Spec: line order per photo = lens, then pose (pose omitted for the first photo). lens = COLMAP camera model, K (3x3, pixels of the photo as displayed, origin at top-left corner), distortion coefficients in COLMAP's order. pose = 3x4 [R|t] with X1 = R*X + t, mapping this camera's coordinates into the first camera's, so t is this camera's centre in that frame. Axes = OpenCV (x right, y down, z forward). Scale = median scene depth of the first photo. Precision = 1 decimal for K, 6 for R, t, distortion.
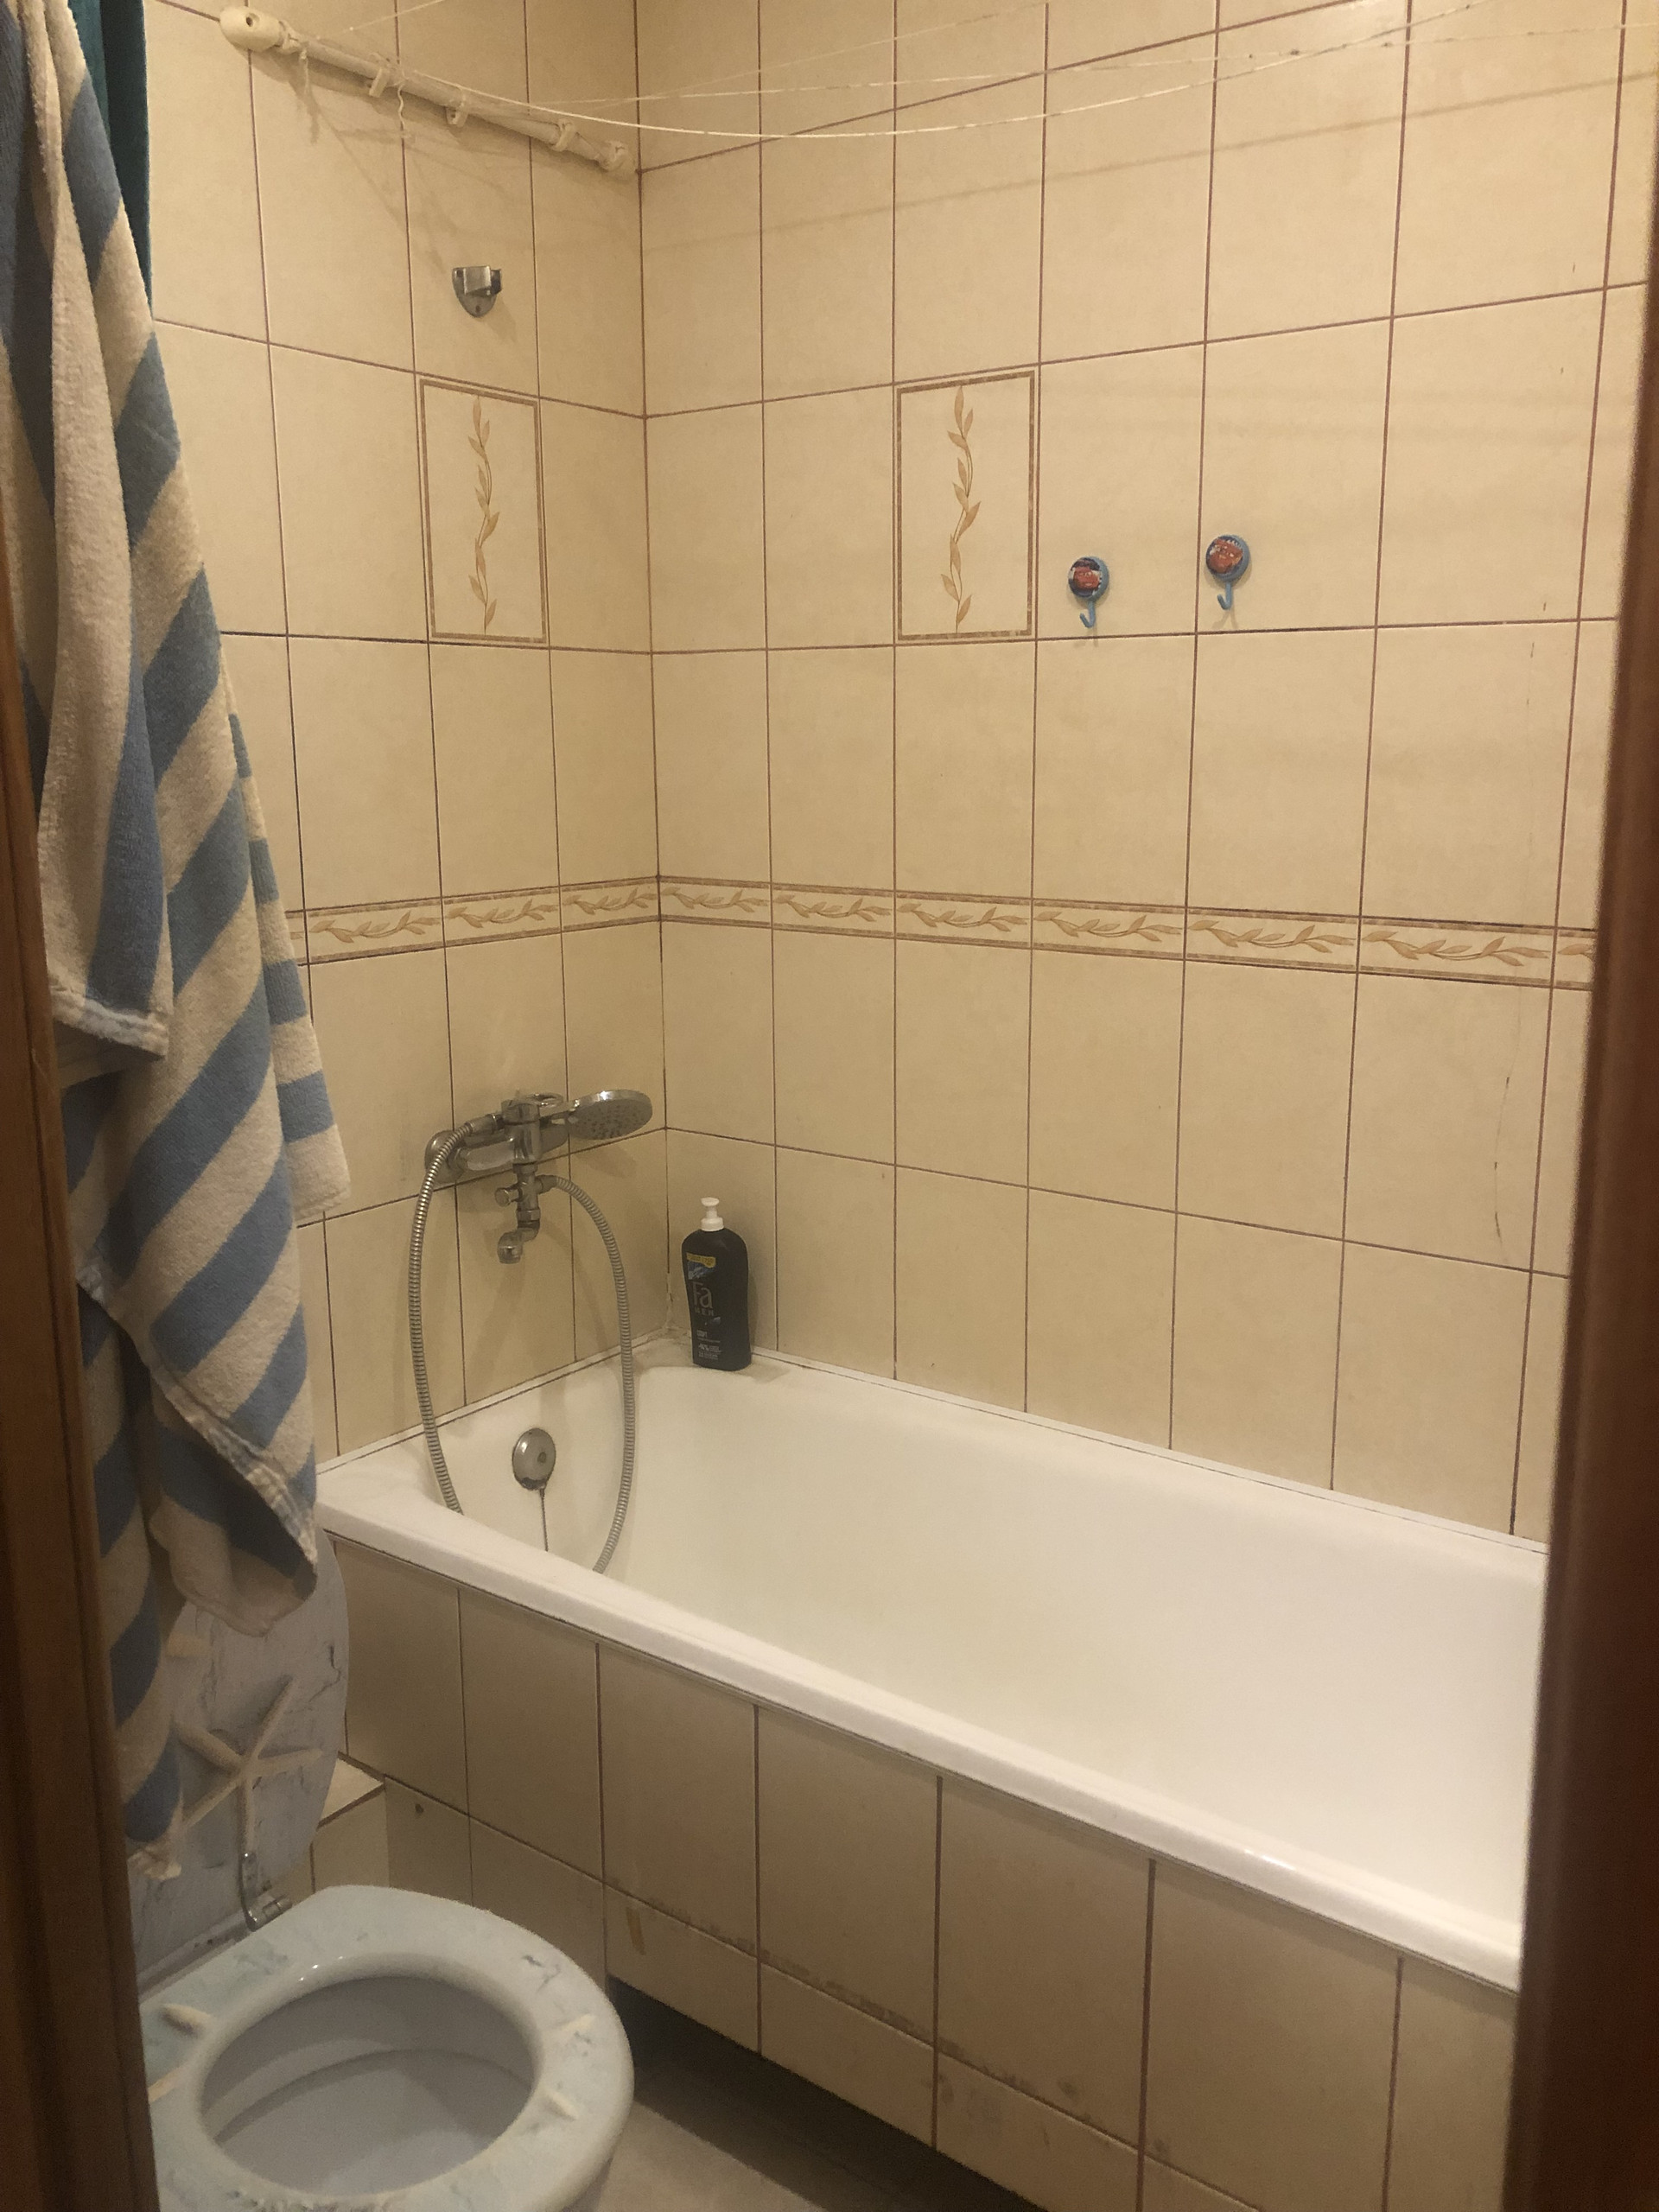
lens RADIAL K [[1812.5, 0, 830.1], [0, 1812.5, 1109.8], [0, 0, 1]] dist [0.036518, -0.050444]
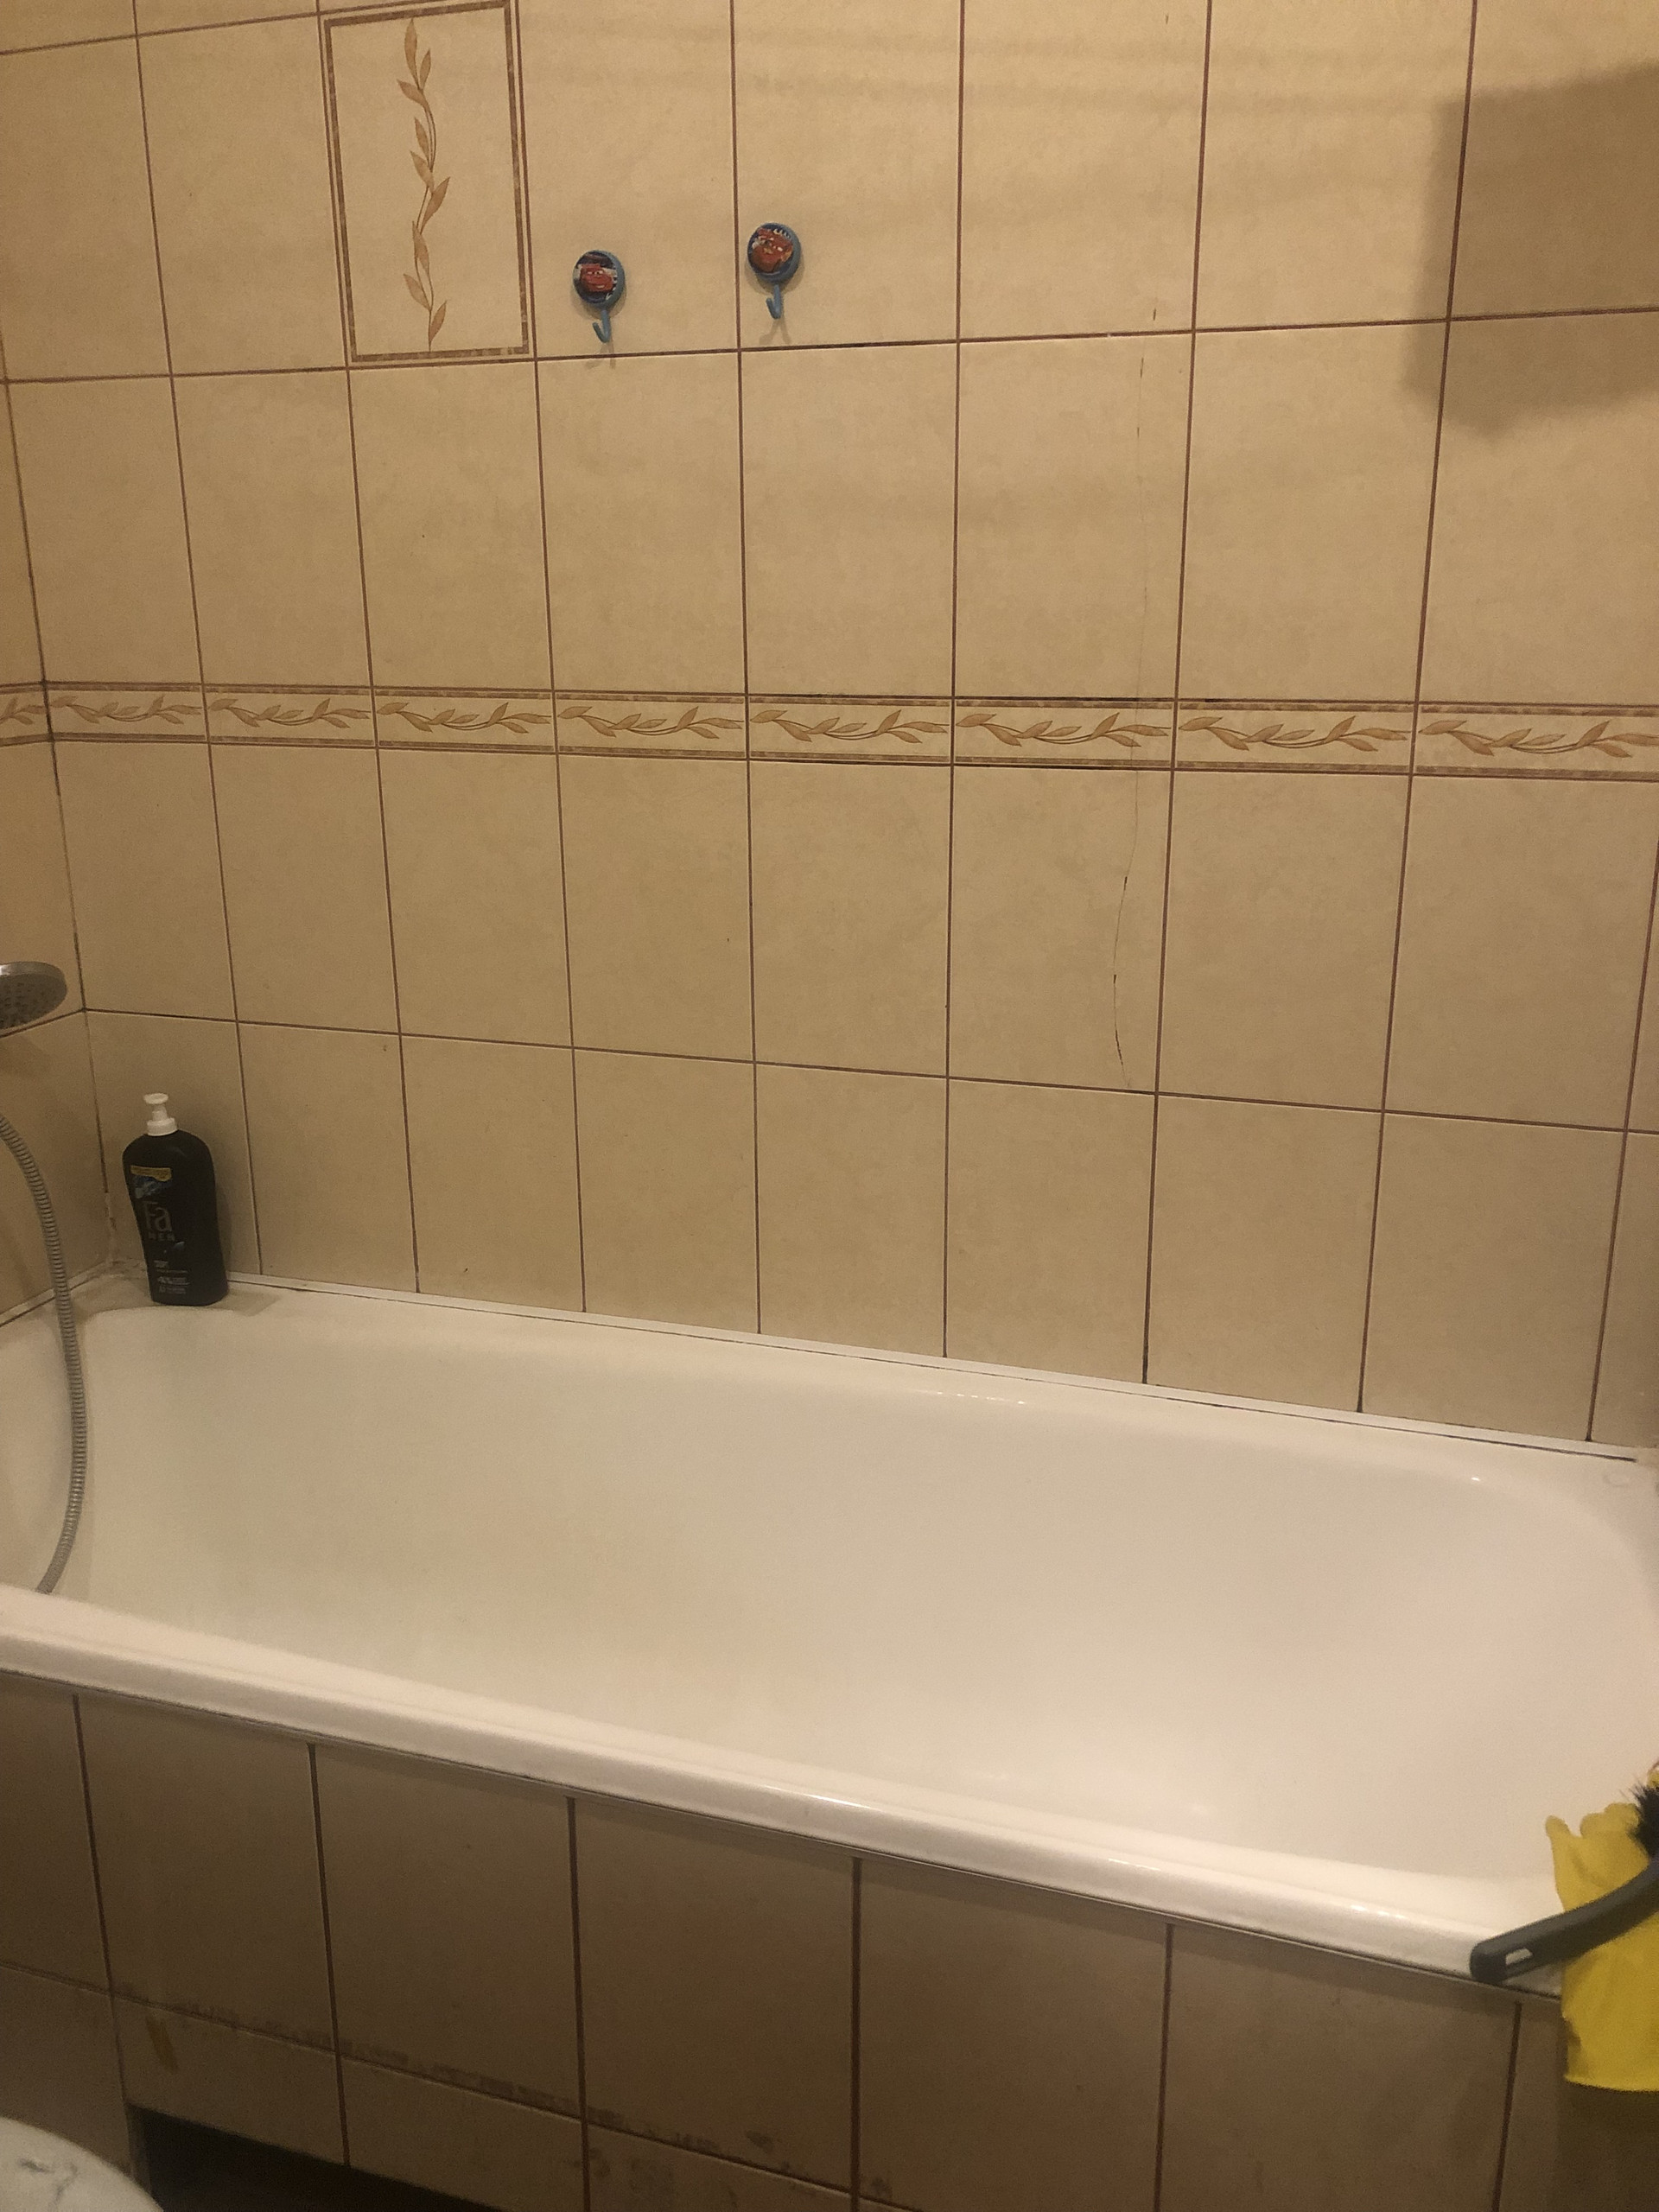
lens RADIAL K [[1812.5, 0, 830.3], [0, 1812.5, 1094.8], [0, 0, 1]] dist [0.036518, -0.050444]
pose [[0.947458, -0.087032, 0.307814, -0.038663], [0.066236, 0.994798, 0.077396, 0.008986], [-0.312948, -0.052941, 0.948294, 0.188085]]
